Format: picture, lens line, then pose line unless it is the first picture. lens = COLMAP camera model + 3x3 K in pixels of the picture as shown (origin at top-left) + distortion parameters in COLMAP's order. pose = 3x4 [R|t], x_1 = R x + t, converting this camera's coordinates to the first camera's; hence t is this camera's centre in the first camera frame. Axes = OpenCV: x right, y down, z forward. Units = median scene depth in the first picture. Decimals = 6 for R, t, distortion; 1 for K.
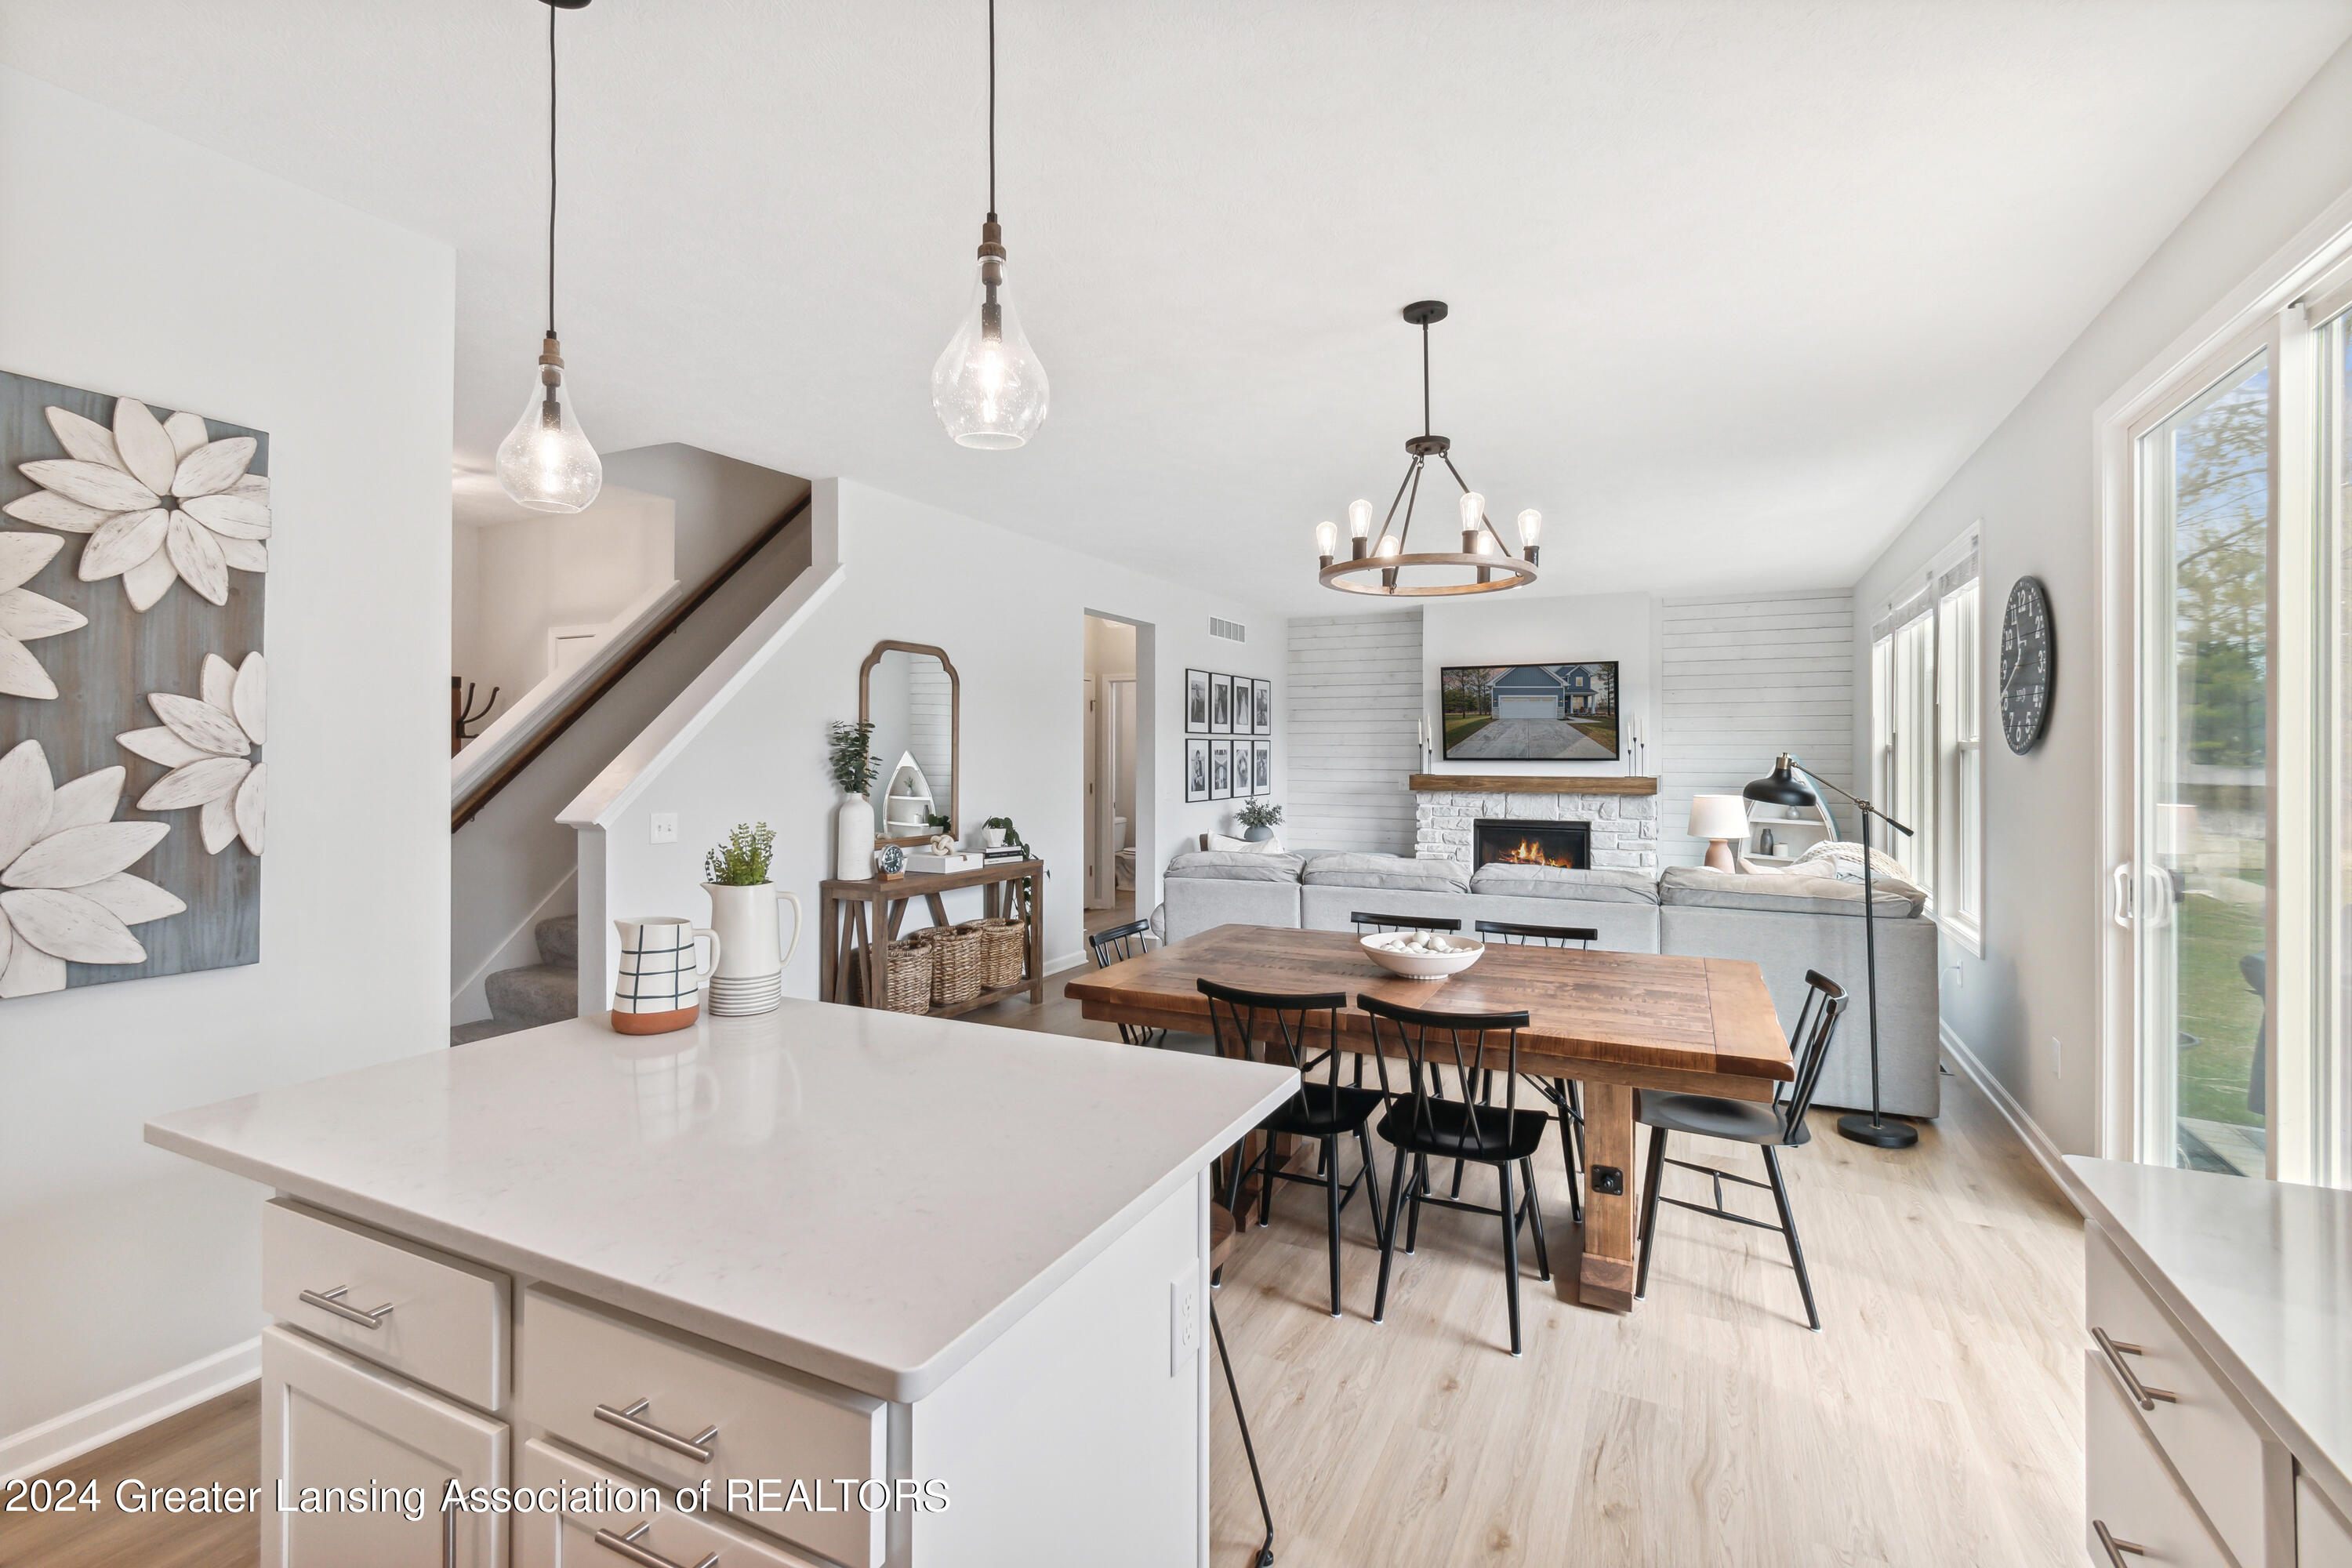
lens RADIAL K [[1068.8, 0, 1176.7], [0, 1068.8, 747.1], [0, 0, 1]] dist [0.010083, -0.004756]
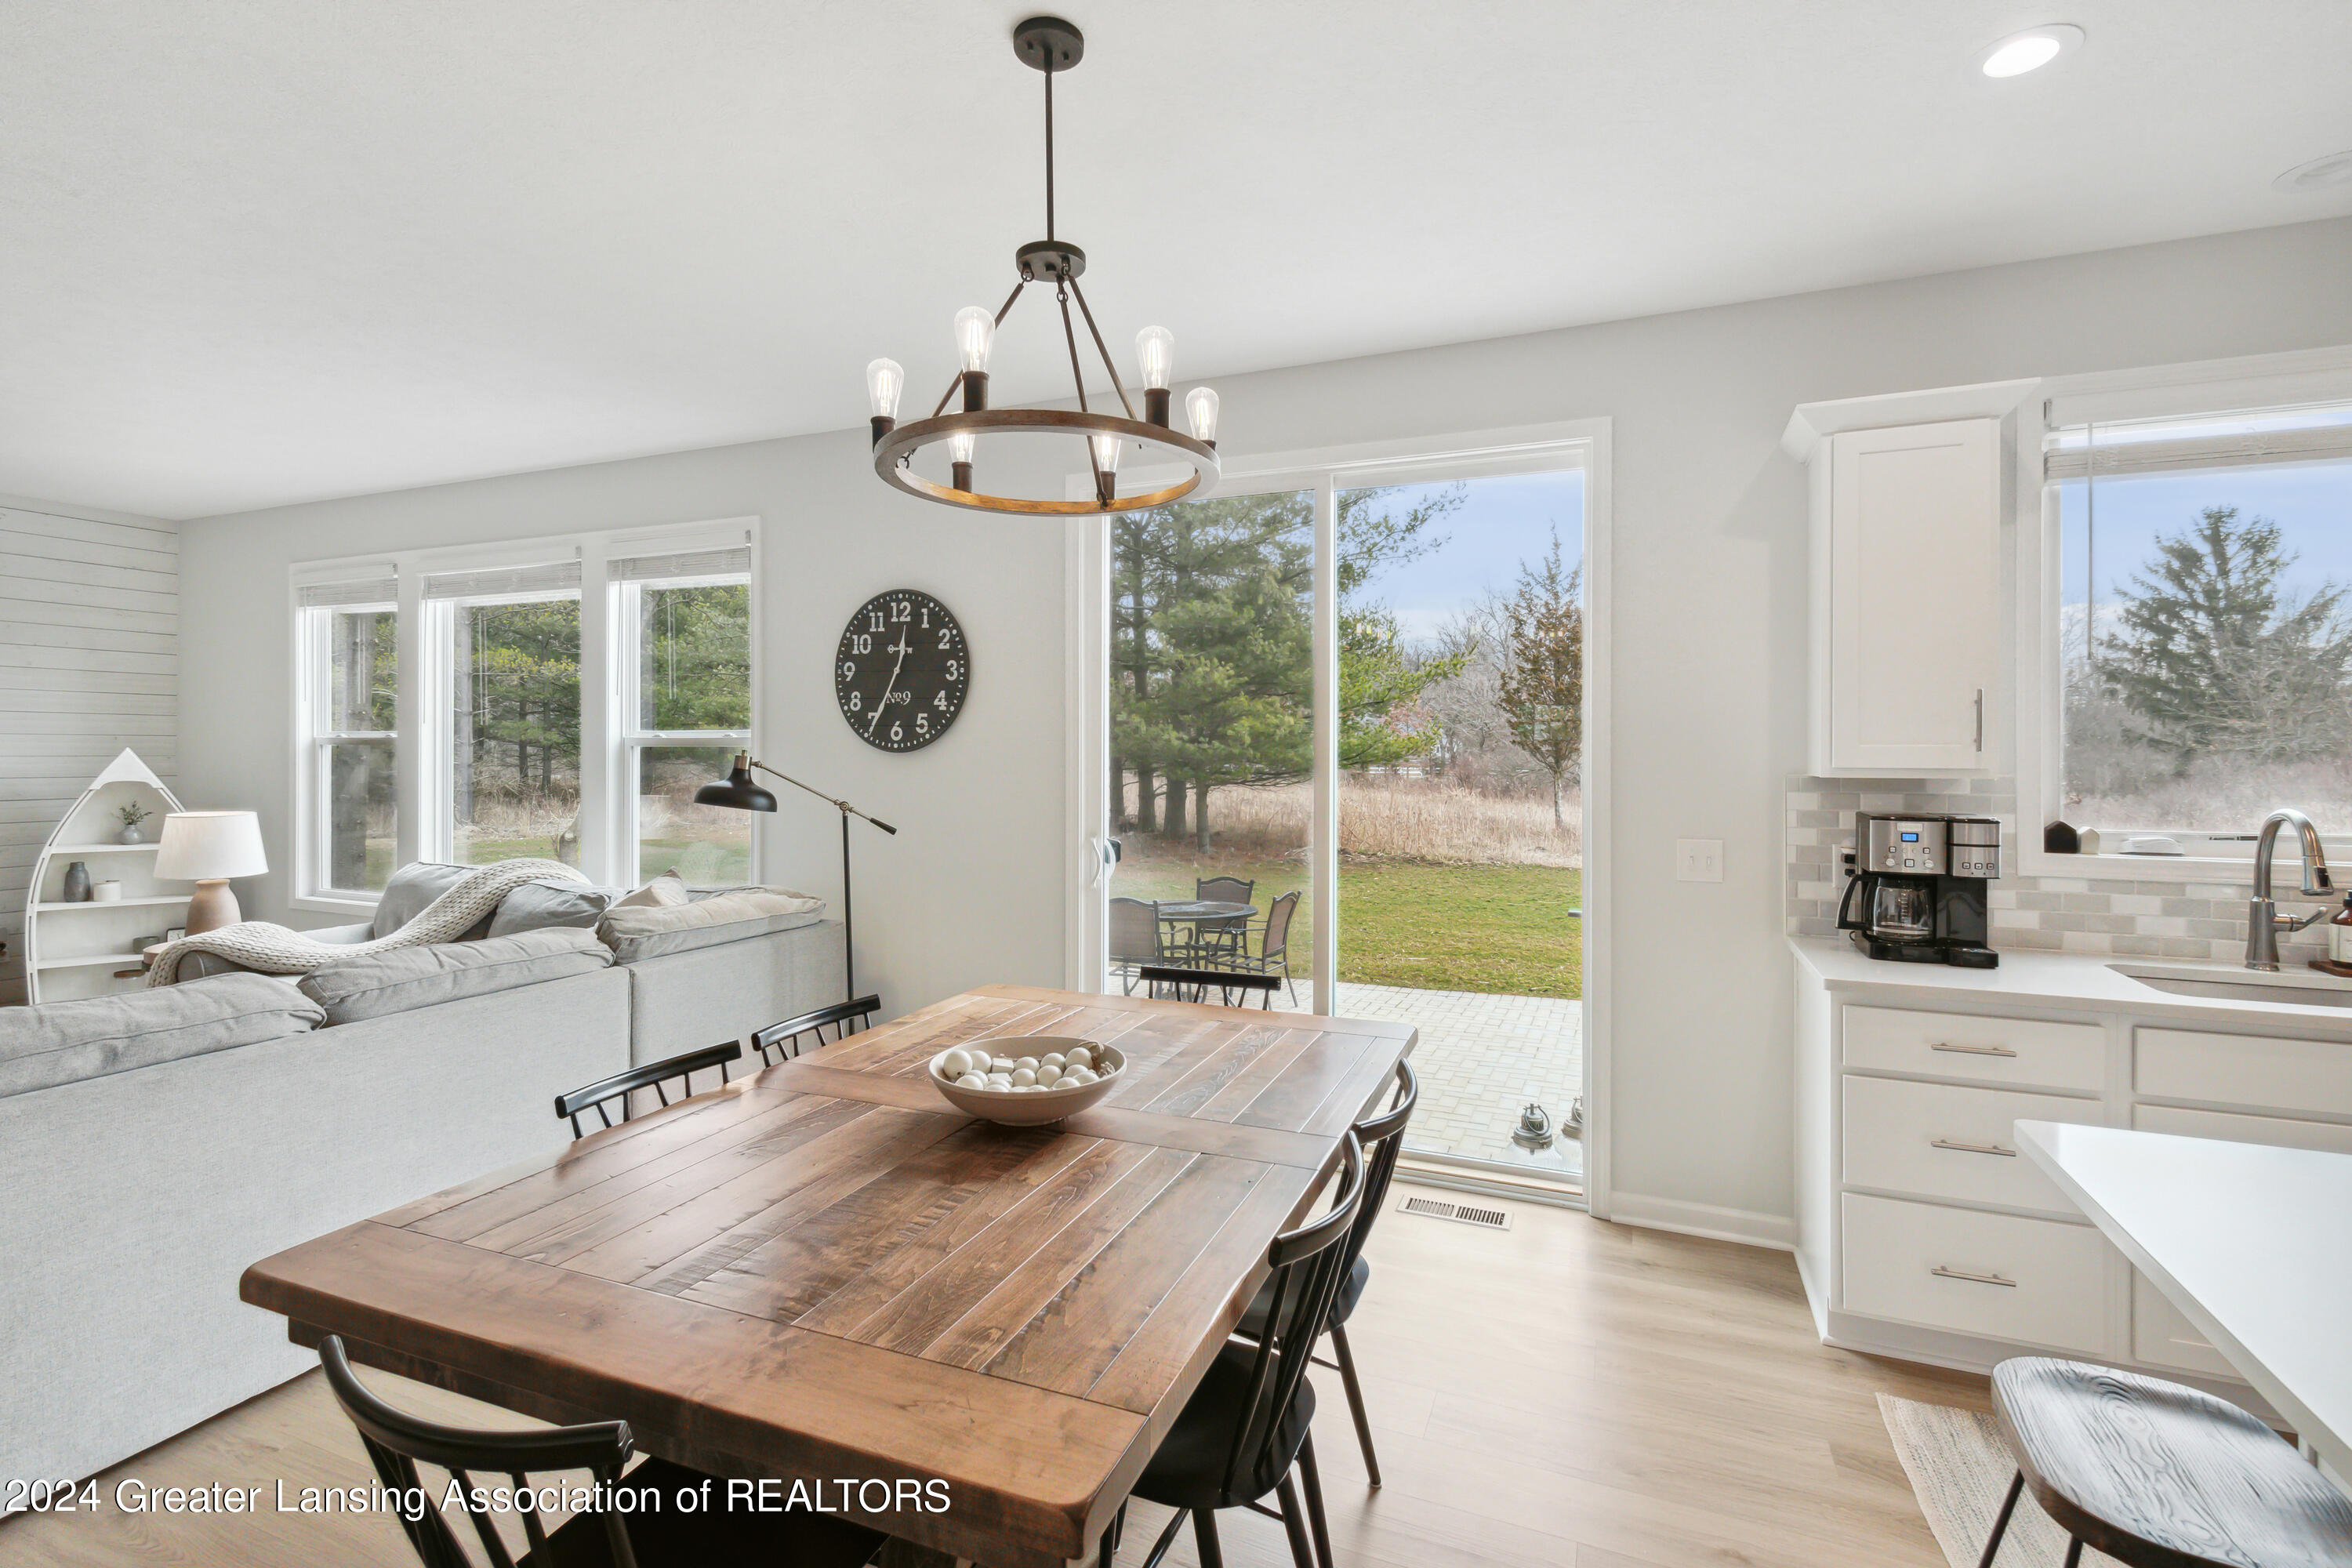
lens RADIAL K [[1068.8, 0, 1178.9], [0, 1068.8, 765.9], [0, 0, 1]] dist [0.010083, -0.004756]
pose [[-0.059724, -0.015627, 0.998093, -0.244193], [-0.009061, 0.999845, 0.015112, 0.001659], [-0.998174, -0.008141, -0.059856, 0.599132]]
